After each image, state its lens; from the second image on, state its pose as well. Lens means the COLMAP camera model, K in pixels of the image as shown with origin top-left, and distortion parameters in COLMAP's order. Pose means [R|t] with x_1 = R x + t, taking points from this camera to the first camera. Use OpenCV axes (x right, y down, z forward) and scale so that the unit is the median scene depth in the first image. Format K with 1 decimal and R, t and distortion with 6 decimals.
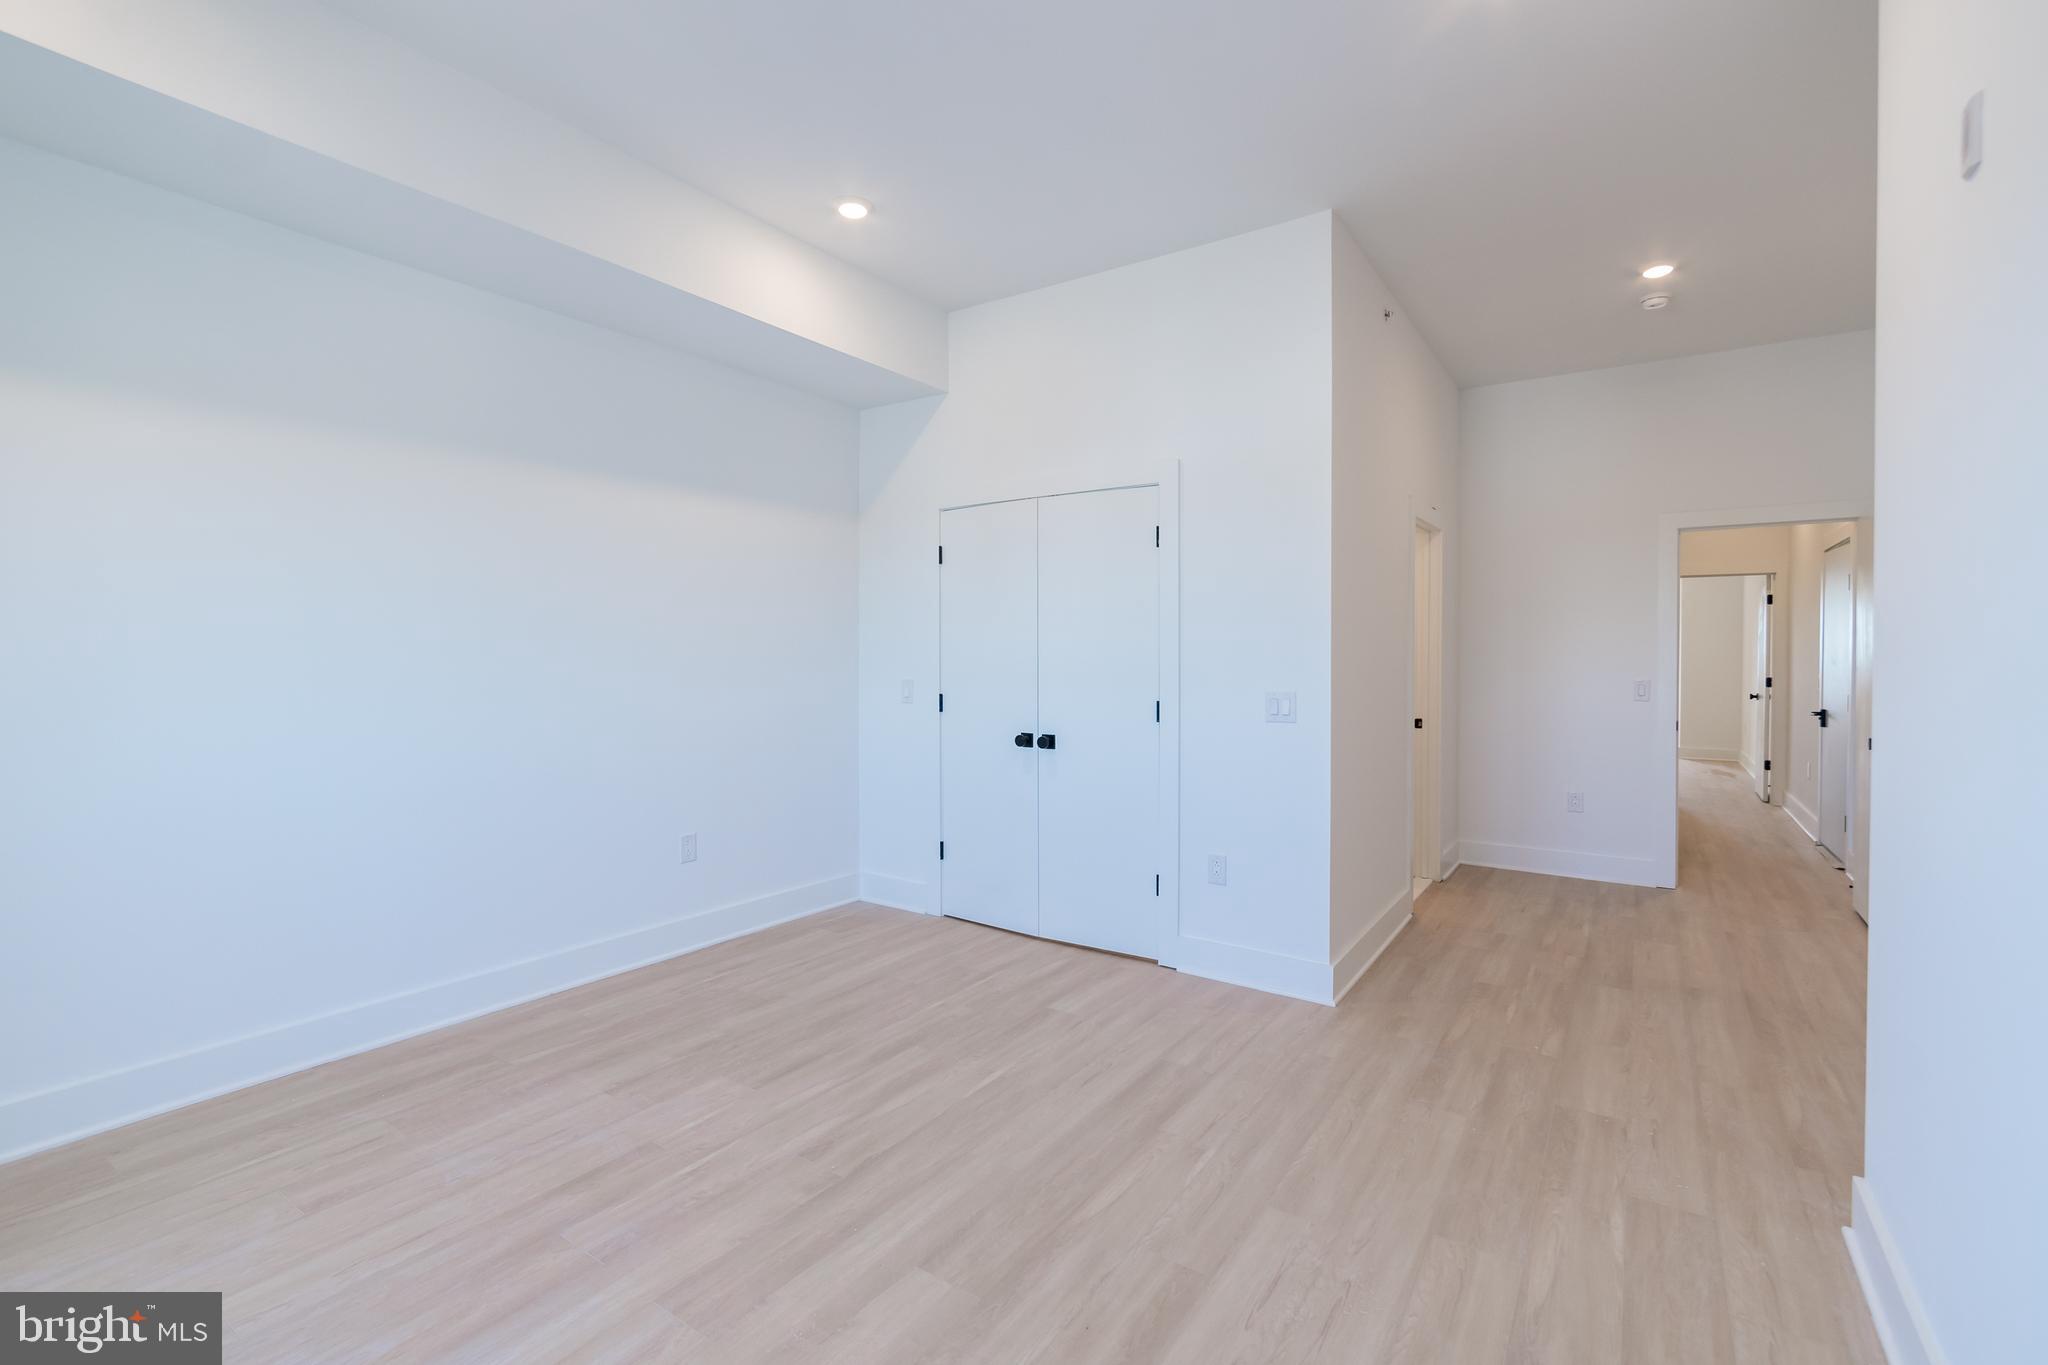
lens RADIAL K [[924.8, 0, 1008.2], [0, 924.8, 665.5], [0, 0, 1]] dist [-0.007442, 0.000880]
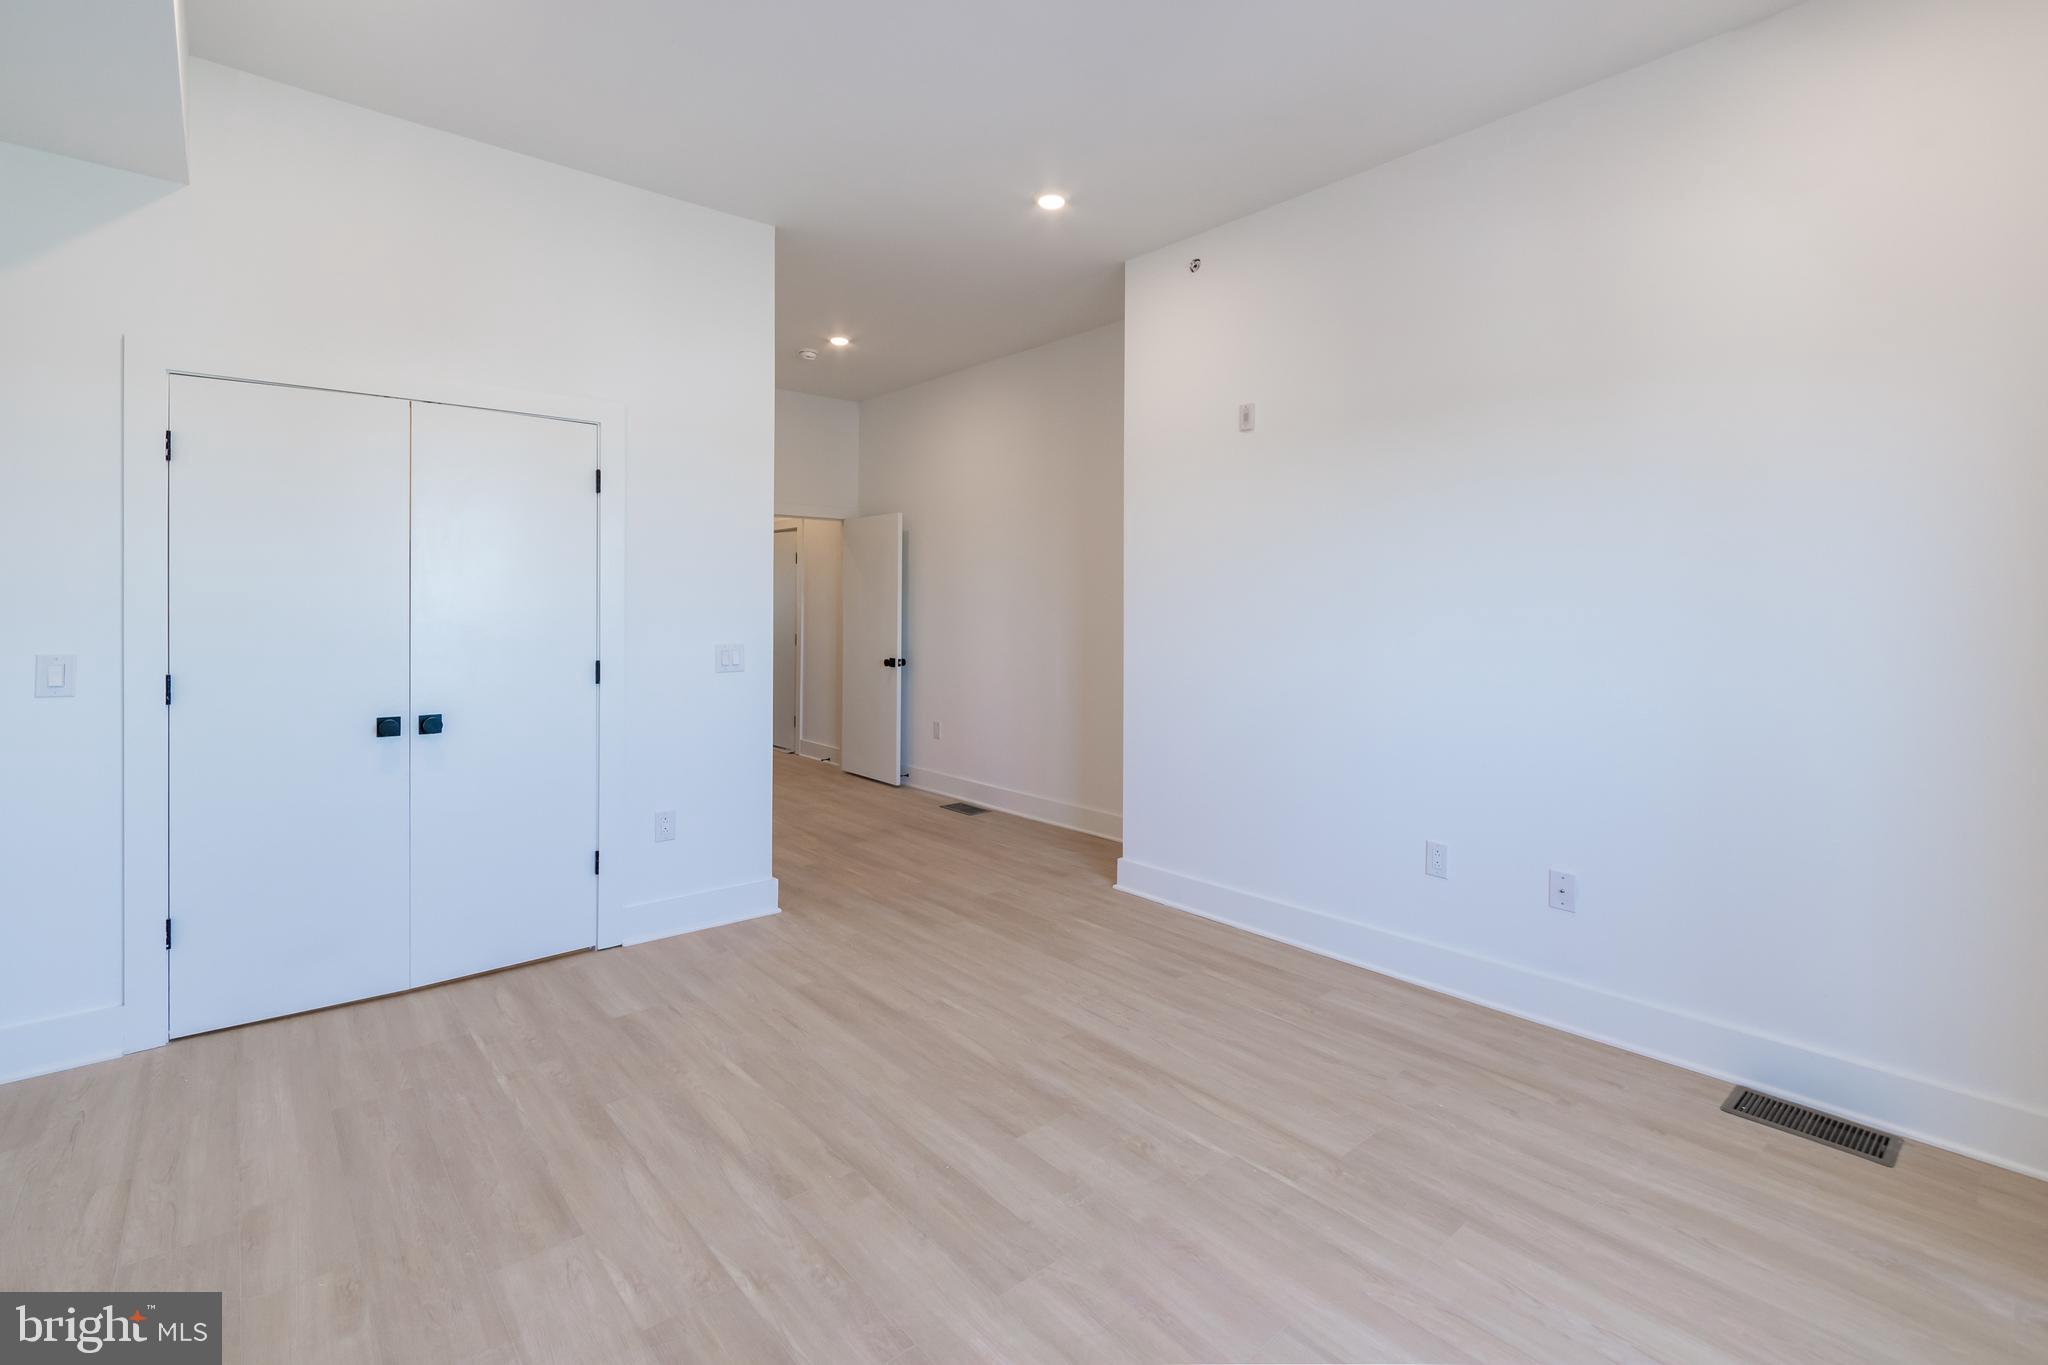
lens RADIAL K [[924.8, 0, 1081.5], [0, 924.8, 605.4], [0, 0, 1]] dist [-0.007442, 0.000880]
pose [[0.204810, 0.001653, 0.978800, -0.871208], [0.006278, 0.999976, -0.003002, -0.013465], [-0.978782, 0.006760, 0.204794, 0.479128]]
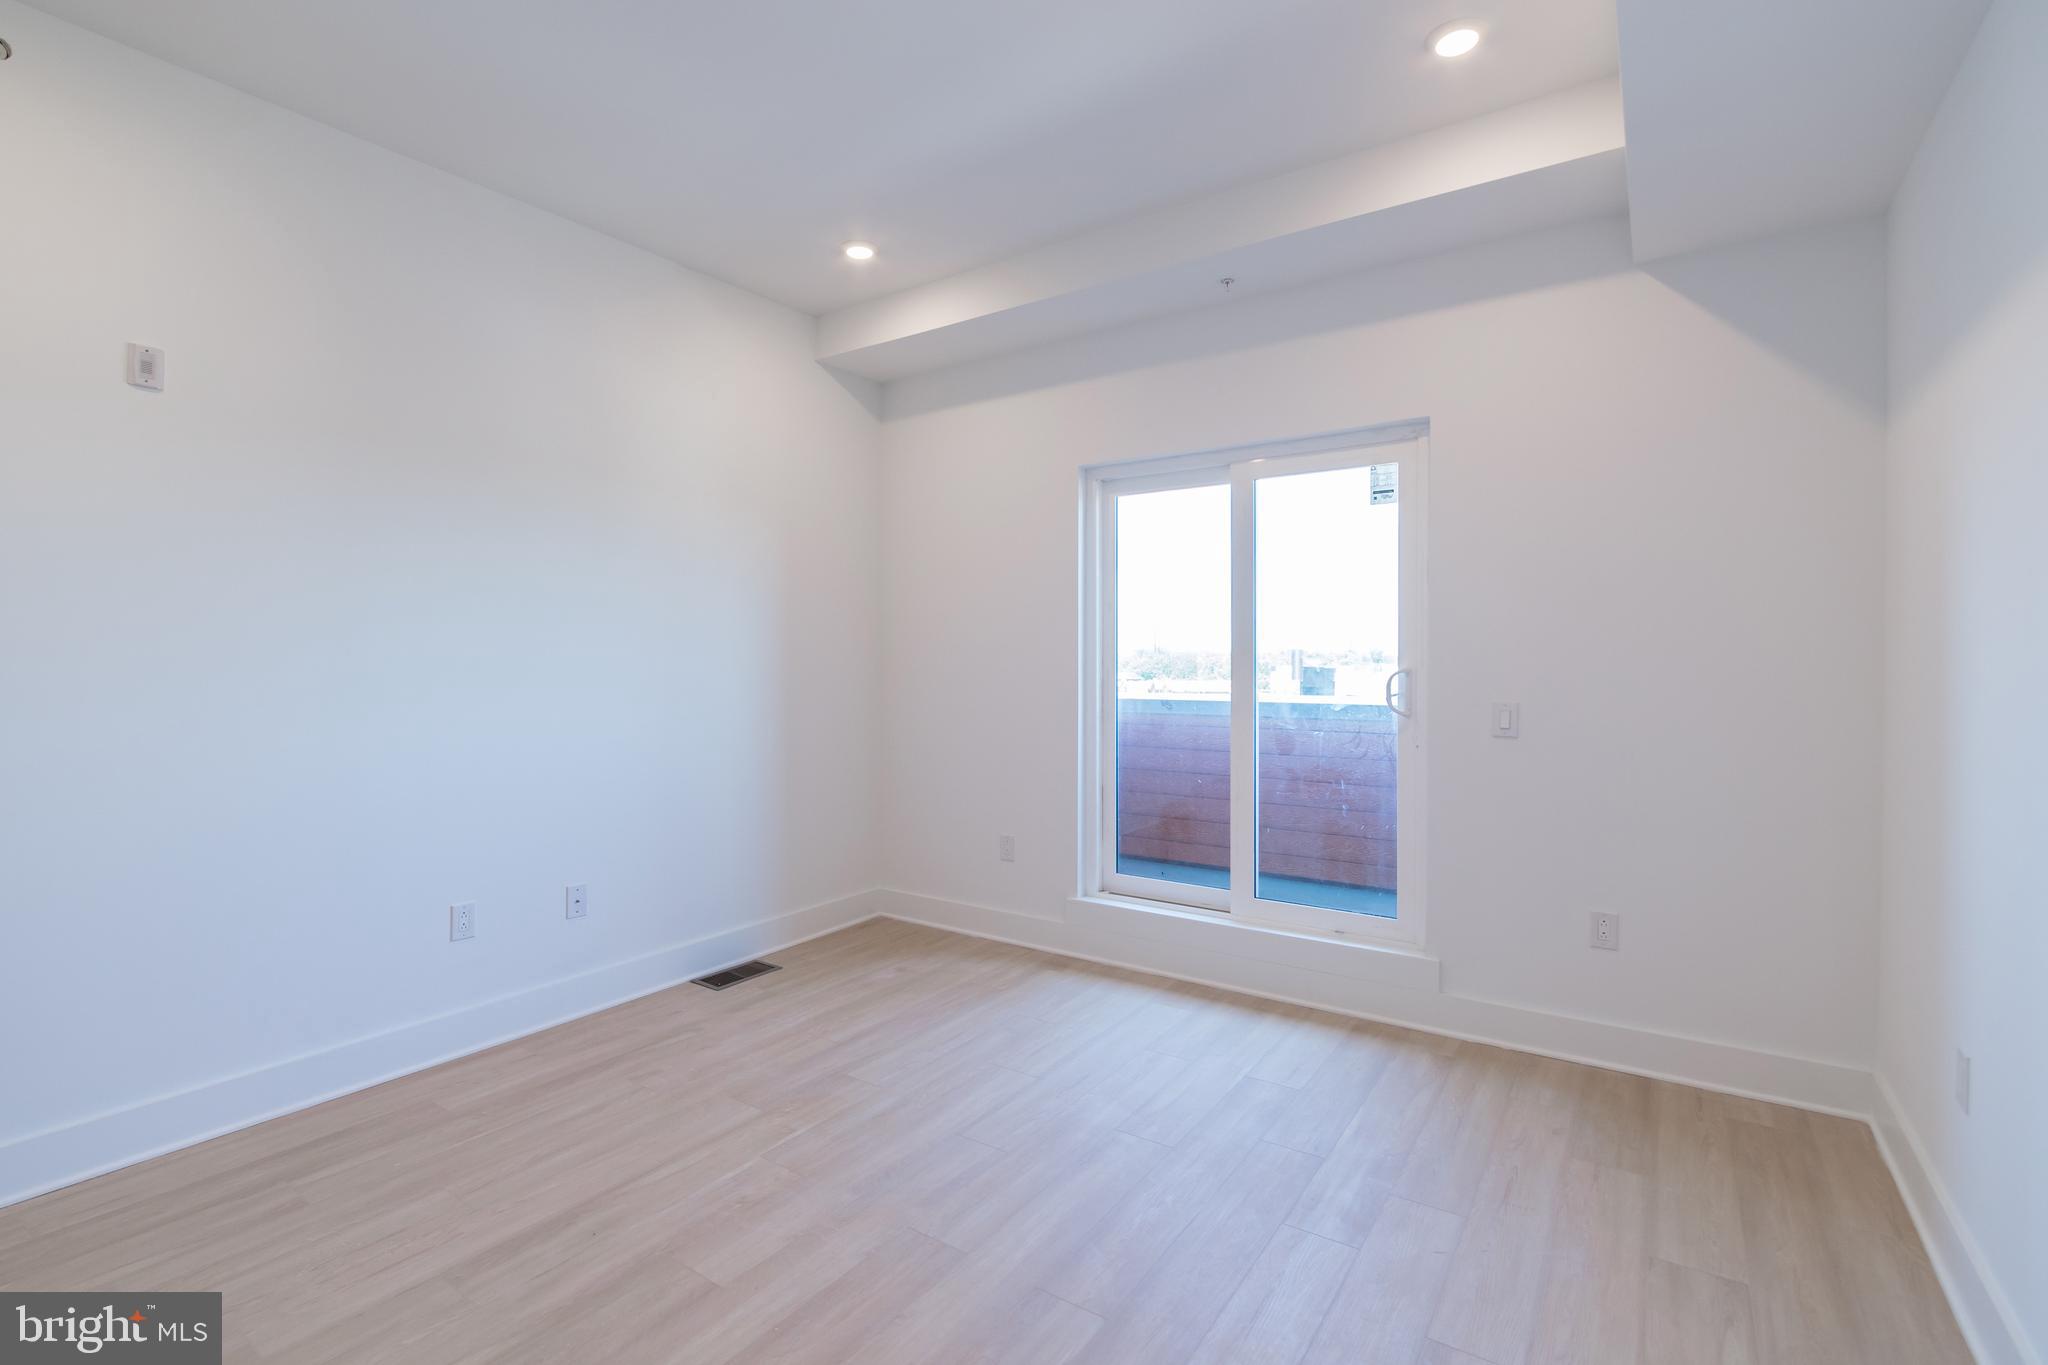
lens RADIAL K [[924.8, 0, 984.2], [0, 924.8, 659.0], [0, 0, 1]] dist [-0.007442, 0.000880]
pose [[-0.999828, 0.000006, 0.018561, -0.285752], [0.000194, 0.999949, 0.010110, -0.024249], [-0.018560, 0.010112, -0.999777, 1.405678]]
